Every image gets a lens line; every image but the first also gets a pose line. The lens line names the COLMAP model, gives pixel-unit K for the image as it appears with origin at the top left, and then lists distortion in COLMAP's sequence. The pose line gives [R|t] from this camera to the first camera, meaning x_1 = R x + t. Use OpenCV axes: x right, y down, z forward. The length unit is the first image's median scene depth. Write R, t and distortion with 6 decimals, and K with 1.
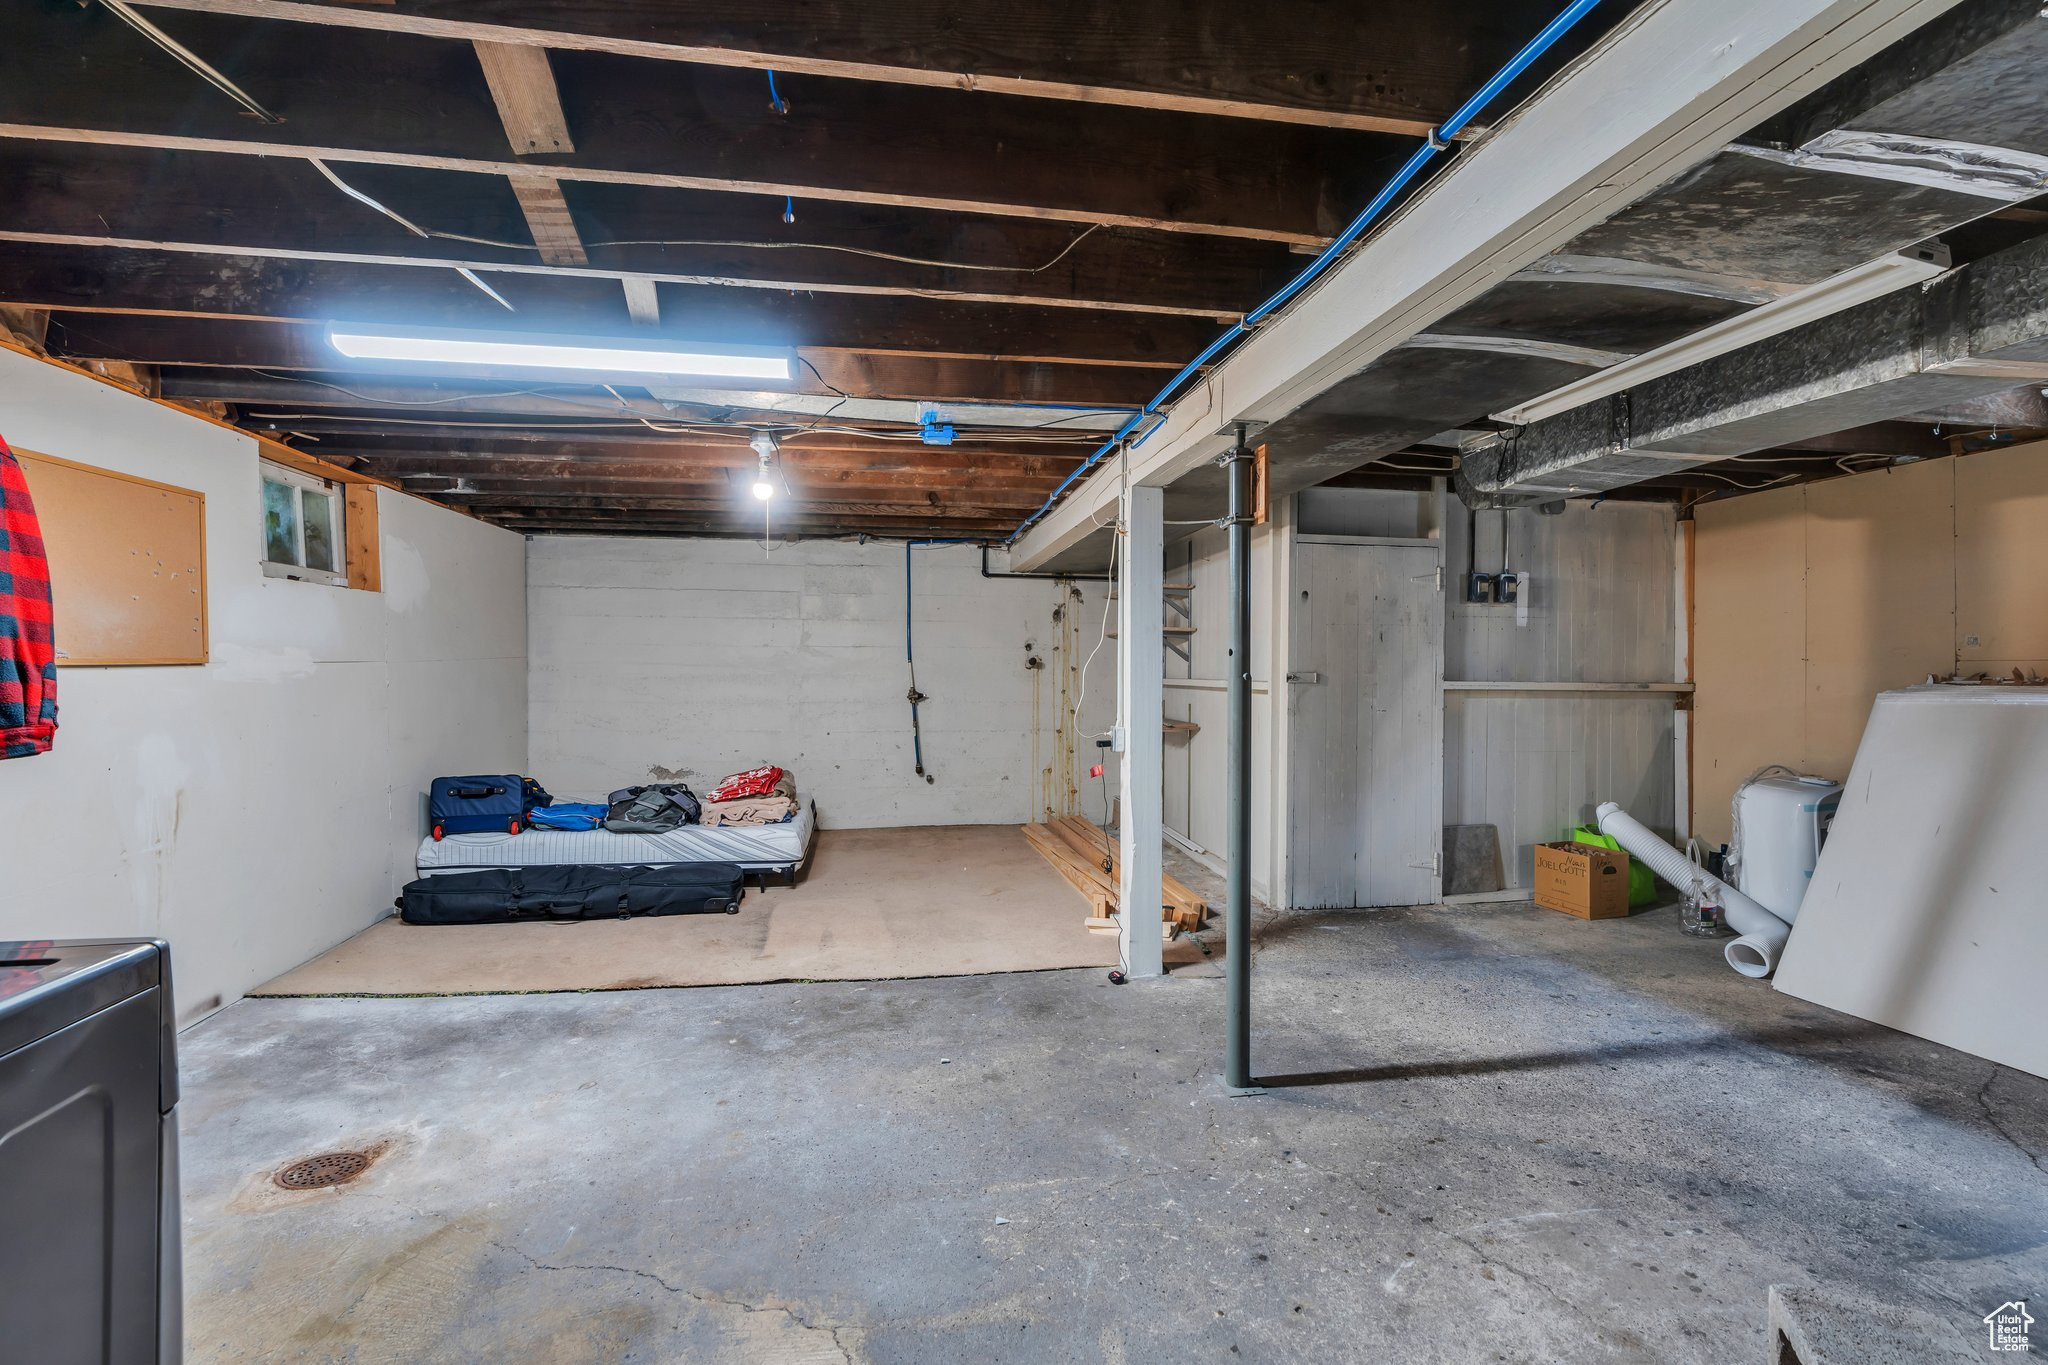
lens RADIAL K [[909.5, 0, 1033.9], [0, 909.5, 690.1], [0, 0, 1]] dist [-0.014237, 0.003188]
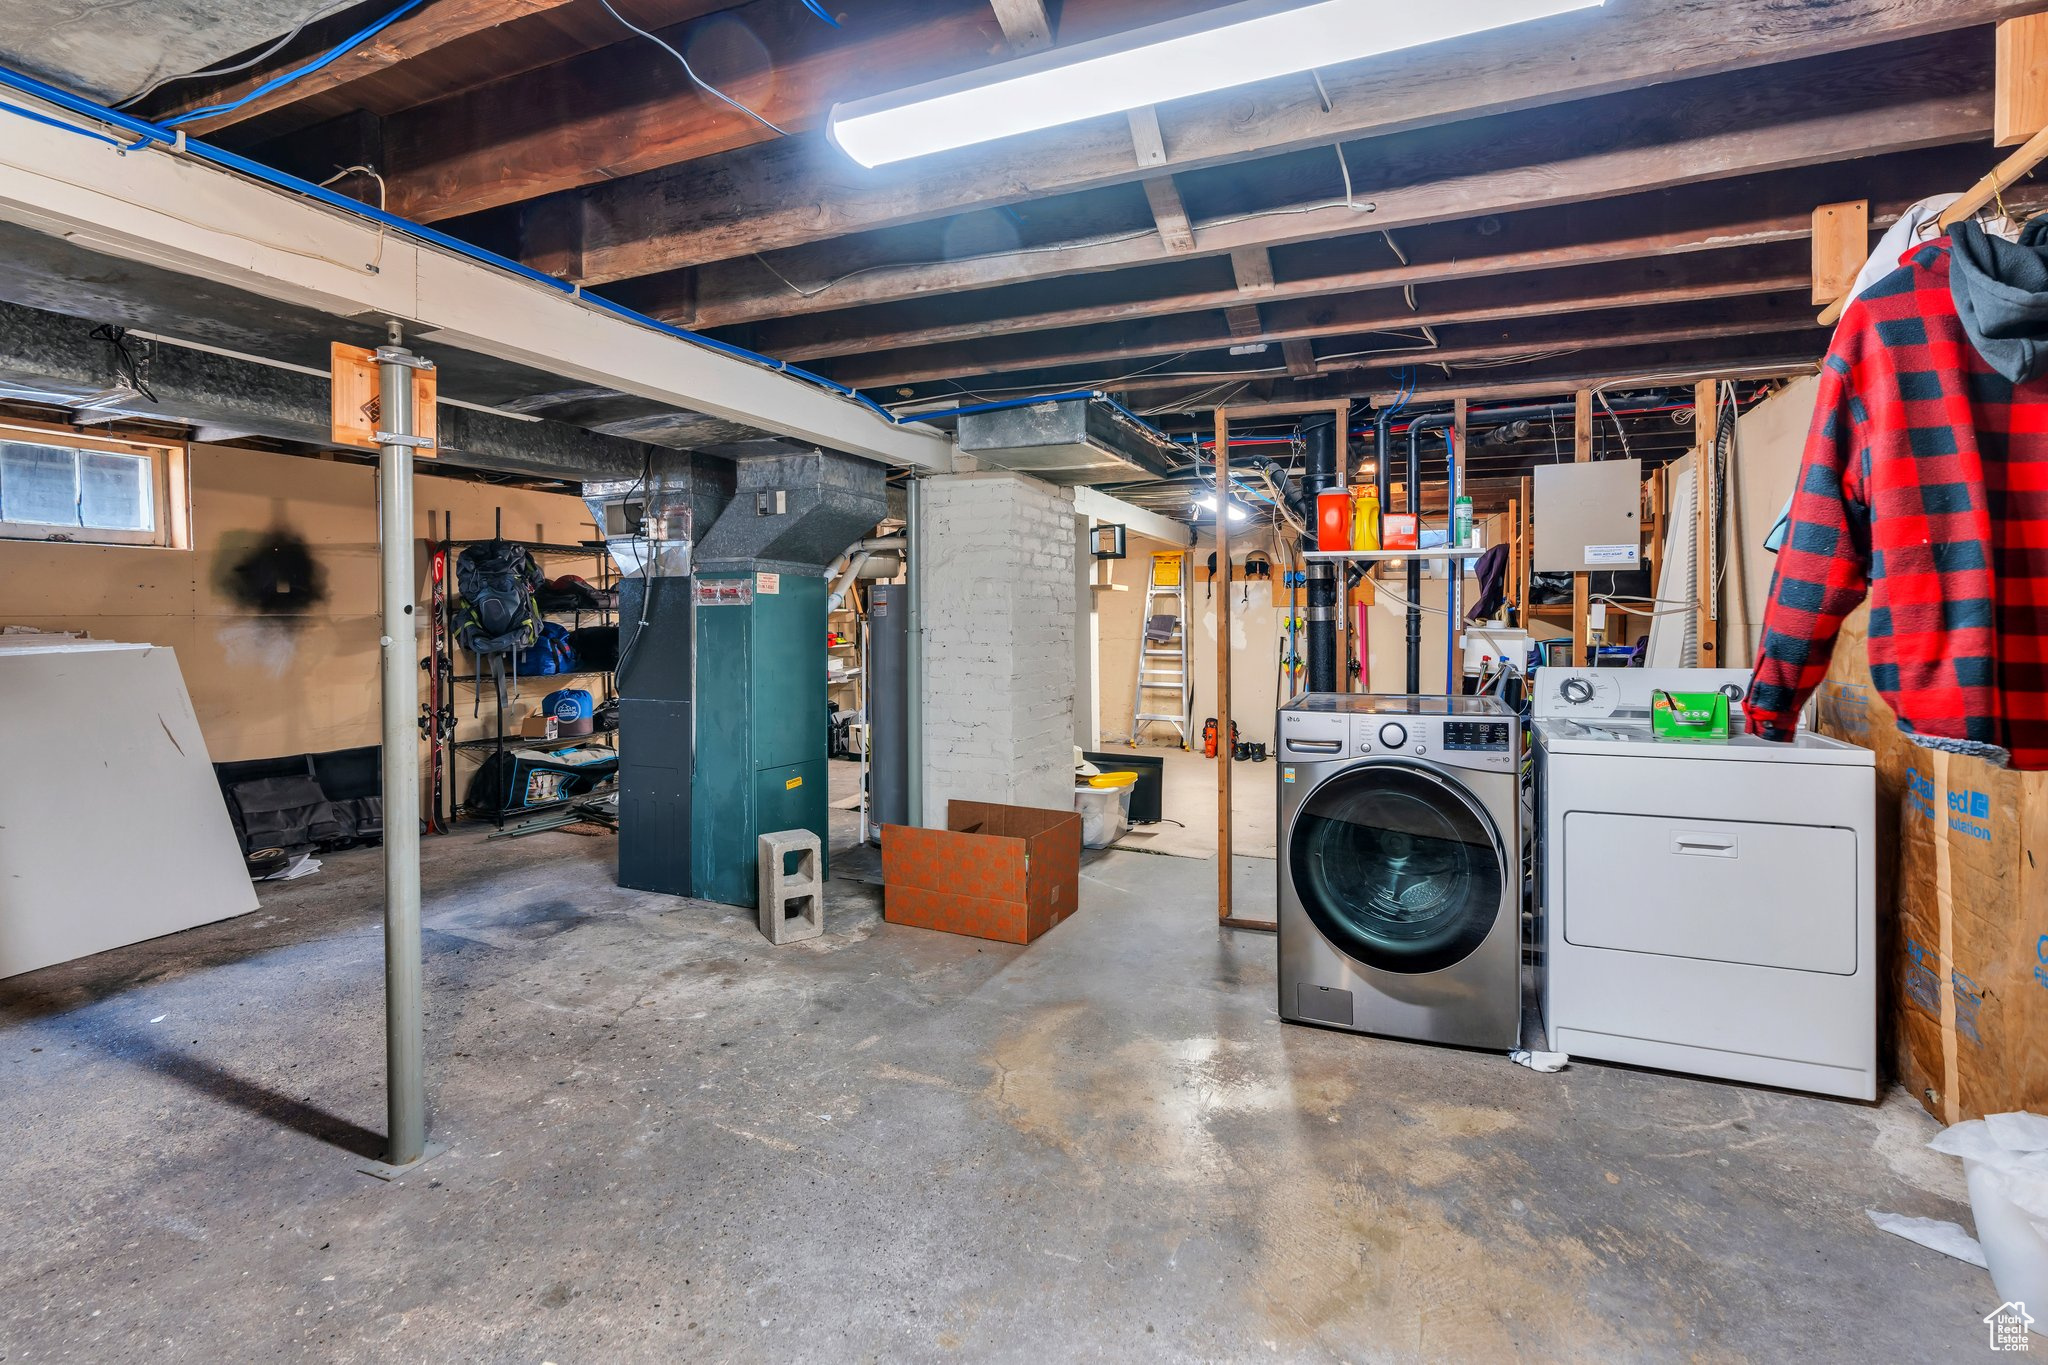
lens RADIAL K [[909.5, 0, 1033.9], [0, 909.5, 690.1], [0, 0, 1]] dist [-0.014237, 0.003188]
pose [[-0.830384, -0.043652, 0.555479, -0.628596], [0.012224, 0.995259, 0.096486, -0.037409], [-0.557058, 0.086911, -0.825914, 1.278263]]
